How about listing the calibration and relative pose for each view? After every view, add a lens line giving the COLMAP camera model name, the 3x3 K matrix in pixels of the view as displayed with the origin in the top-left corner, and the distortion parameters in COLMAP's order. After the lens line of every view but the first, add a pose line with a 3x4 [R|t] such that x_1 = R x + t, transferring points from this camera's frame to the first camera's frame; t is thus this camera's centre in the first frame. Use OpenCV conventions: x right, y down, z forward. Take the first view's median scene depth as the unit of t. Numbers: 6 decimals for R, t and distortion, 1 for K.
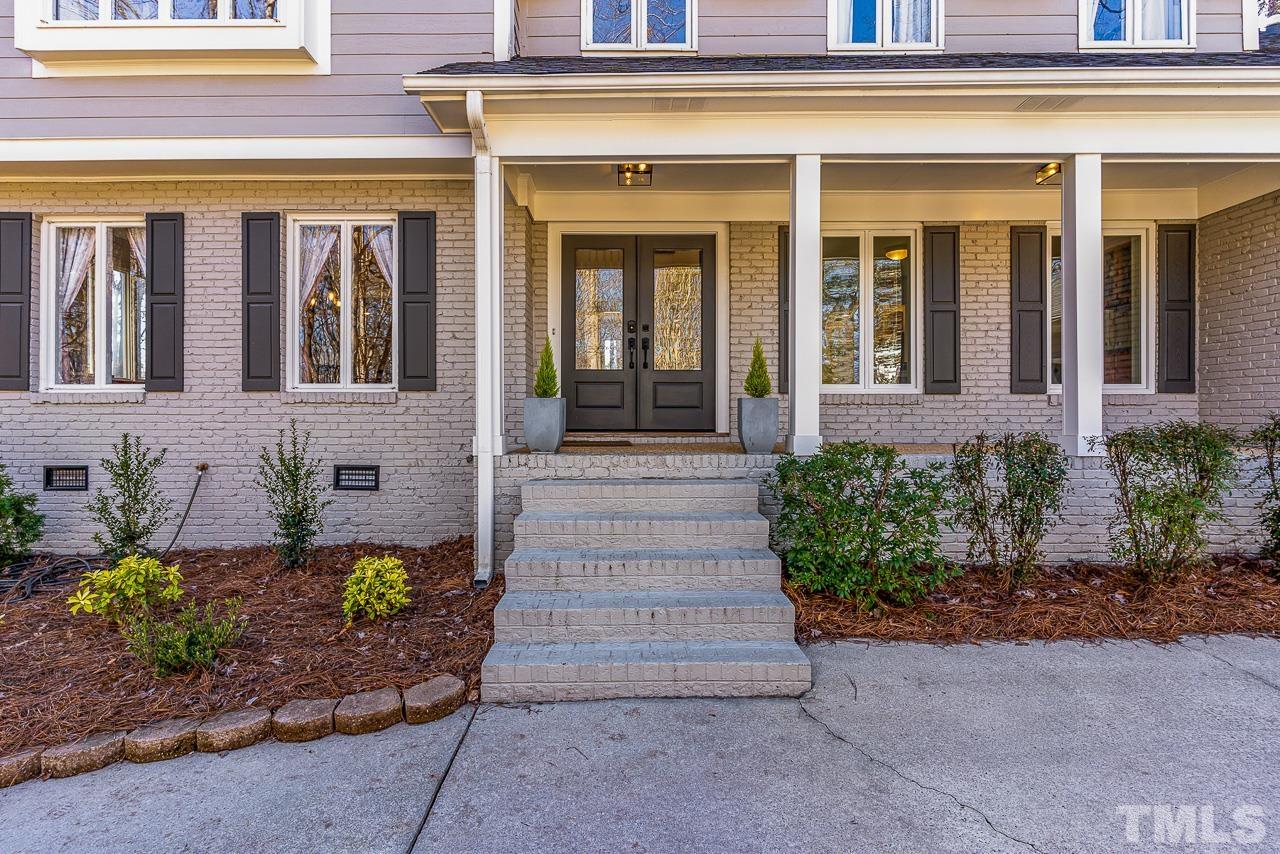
lens RADIAL K [[623.1, 0, 619.9], [0, 623.1, 415.9], [0, 0, 1]] dist [0.001151, -0.001011]
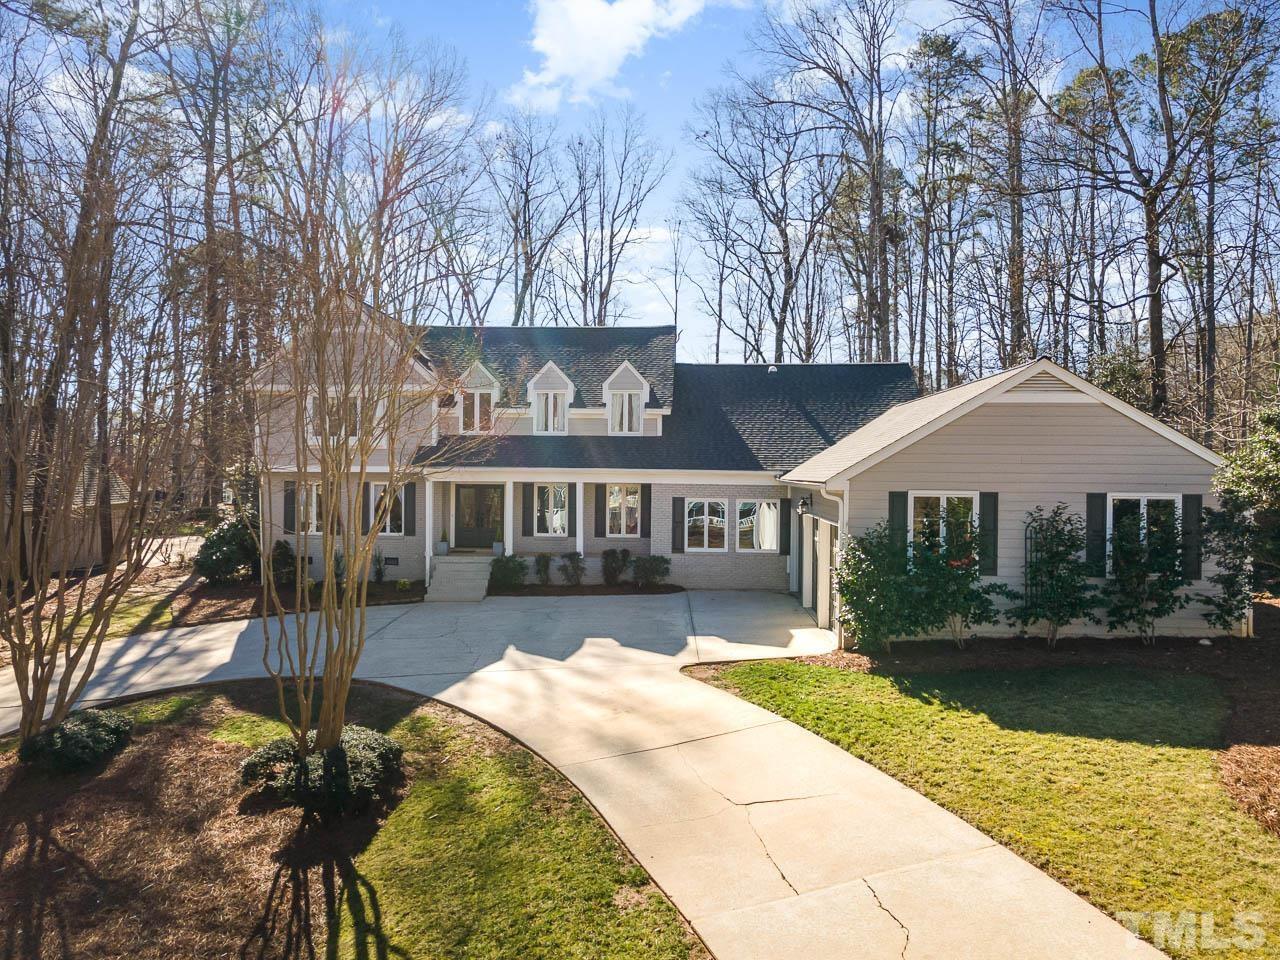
lens RADIAL K [[975.4, 0, 640.0], [0, 975.4, 480.0], [0, 0, 1]] dist [0.048772, 0.004077]
pose [[0.999067, 0.009243, -0.042194, 1.162103], [-0.008490, 0.999802, 0.017995, -0.454802], [0.042352, -0.017619, 0.998947, -4.310206]]
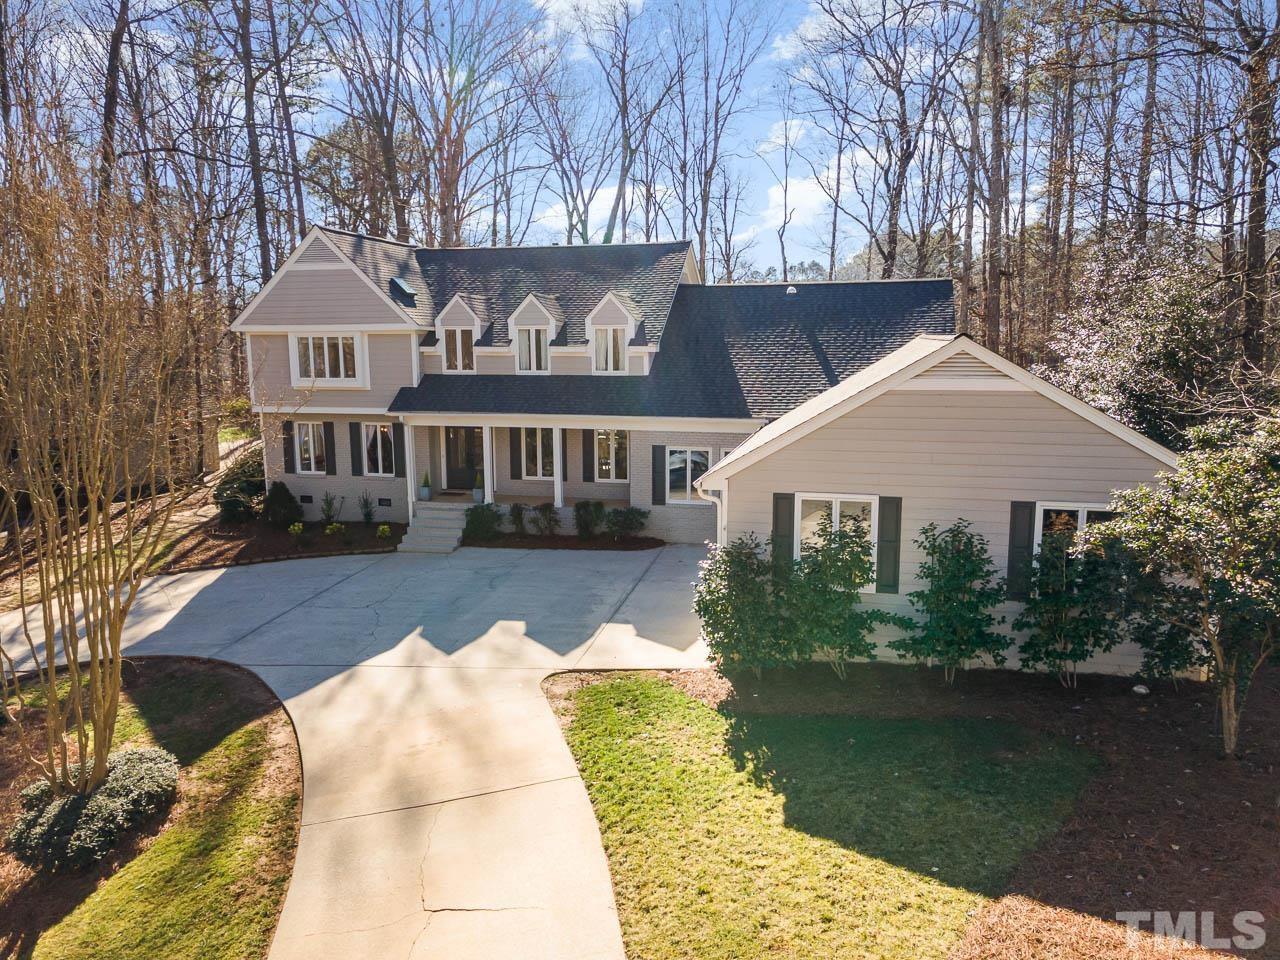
lens RADIAL K [[975.4, 0, 640.0], [0, 975.4, 480.0], [0, 0, 1]] dist [0.048772, 0.004077]
pose [[0.972165, 0.031630, -0.232152, 2.168270], [0.006373, 0.986909, 0.161150, -0.872035], [0.234211, -0.158144, 0.959237, -3.773641]]
